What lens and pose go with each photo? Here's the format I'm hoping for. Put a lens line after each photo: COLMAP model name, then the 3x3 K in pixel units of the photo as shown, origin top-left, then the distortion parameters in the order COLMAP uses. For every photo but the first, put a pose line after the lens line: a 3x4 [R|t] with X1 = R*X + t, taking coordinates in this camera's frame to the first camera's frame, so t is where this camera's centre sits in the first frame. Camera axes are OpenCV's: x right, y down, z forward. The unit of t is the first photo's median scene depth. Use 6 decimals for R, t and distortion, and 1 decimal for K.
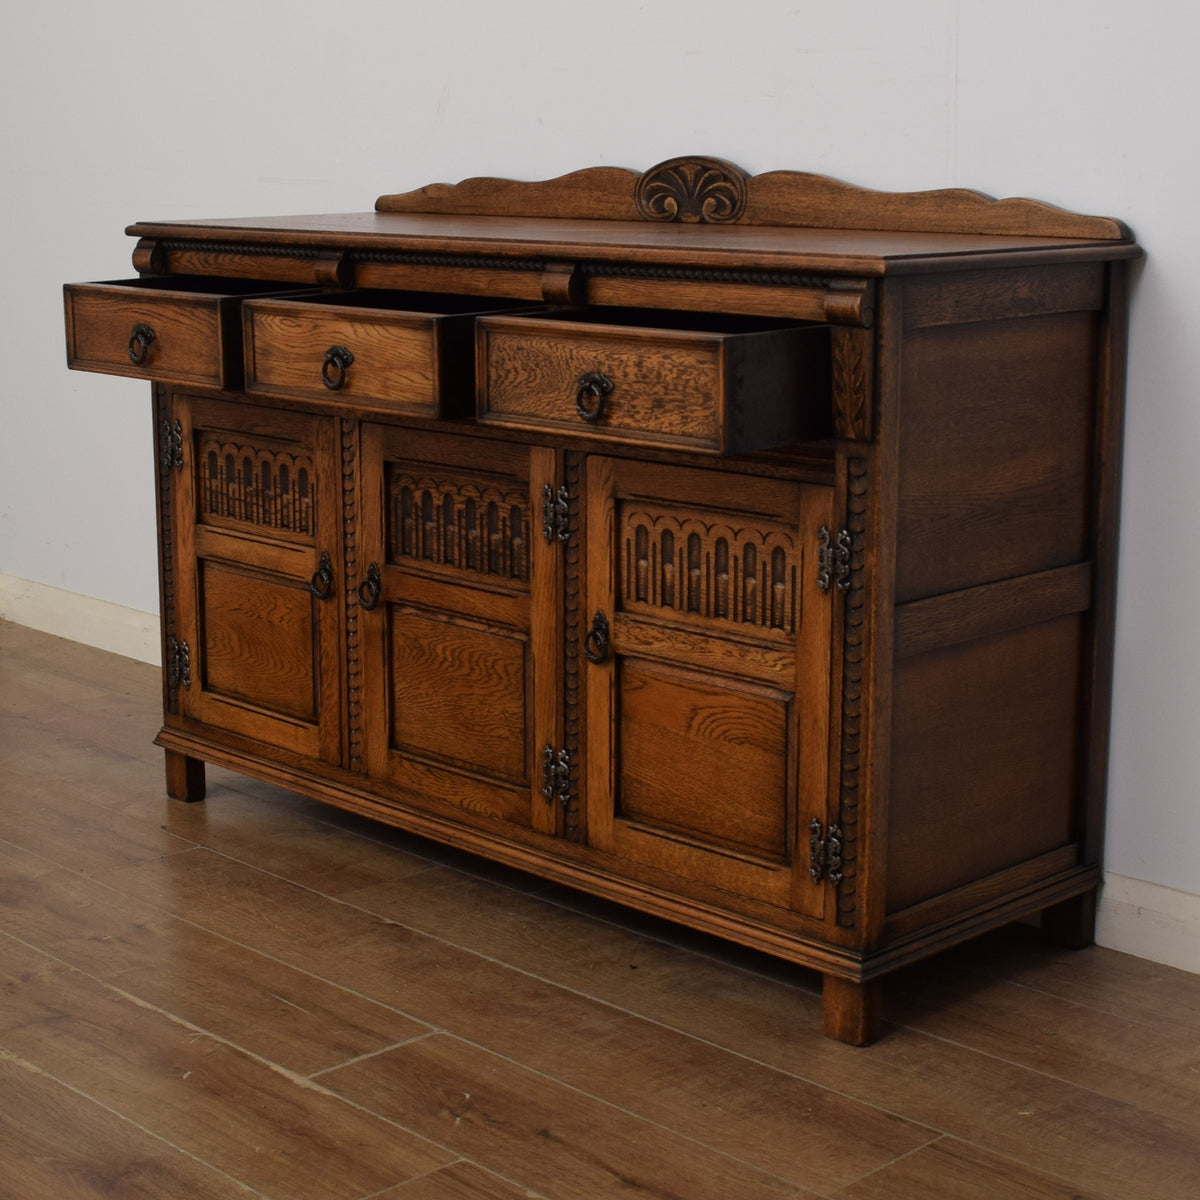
lens RADIAL K [[2242.6, 0, 530.2], [0, 2242.6, 609.4], [0, 0, 1]] dist [-0.088805, 0.000000]
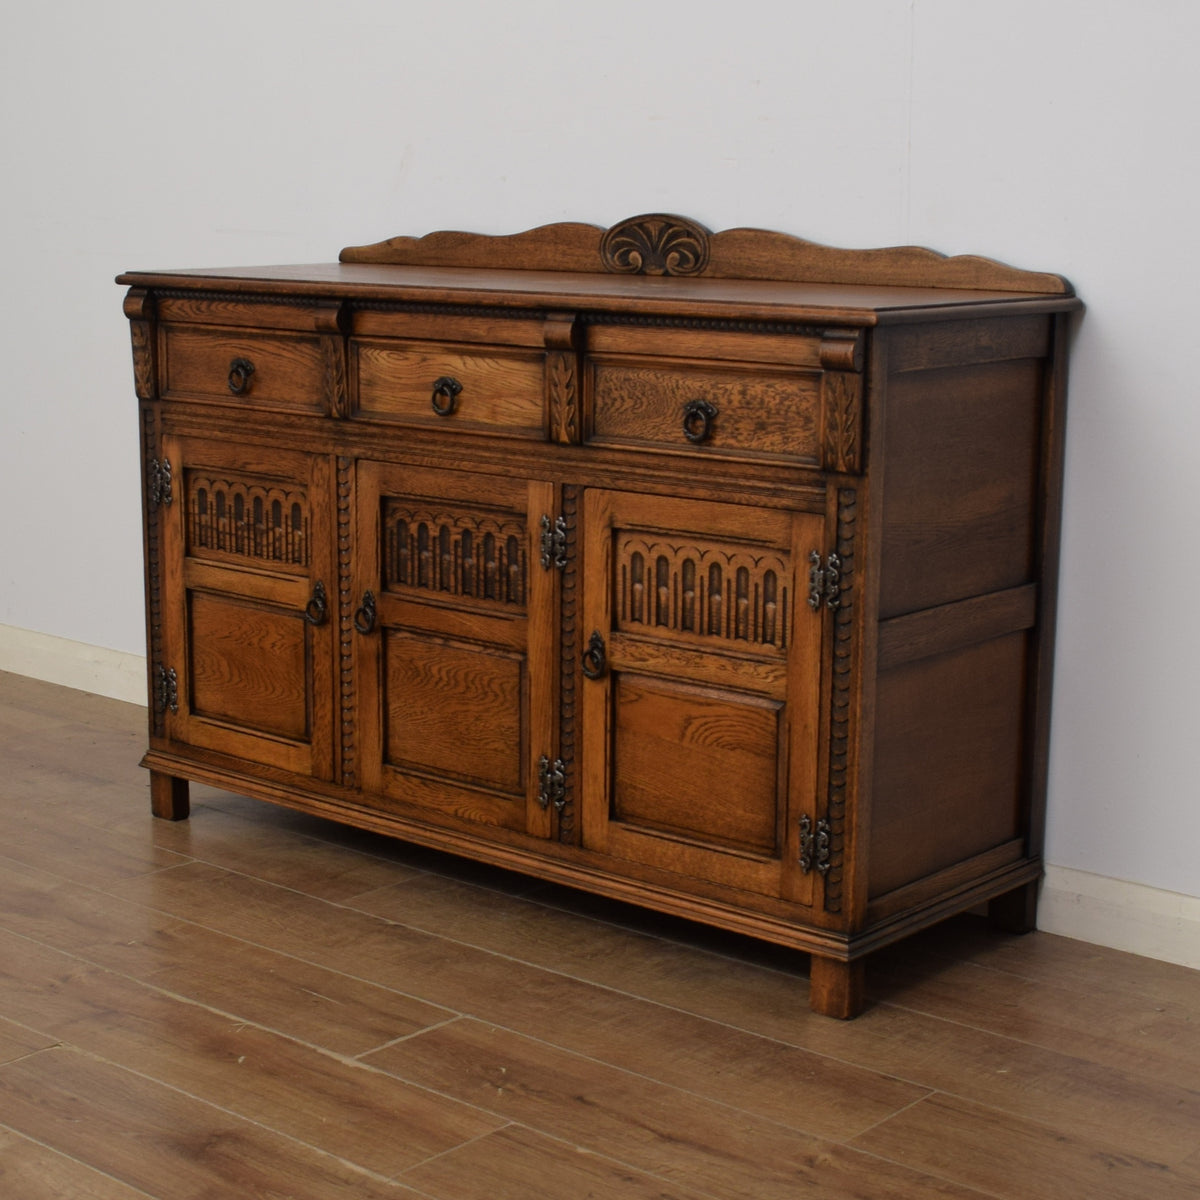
lens RADIAL K [[2242.6, 0, 539.5], [0, 2242.6, 678.2], [0, 0, 1]] dist [-0.088805, 0.000000]
pose [[0.996065, -0.010355, 0.088022, -0.091481], [0.009448, 0.999898, 0.010723, 0.011381], [-0.088124, -0.009849, 0.996061, -0.084958]]
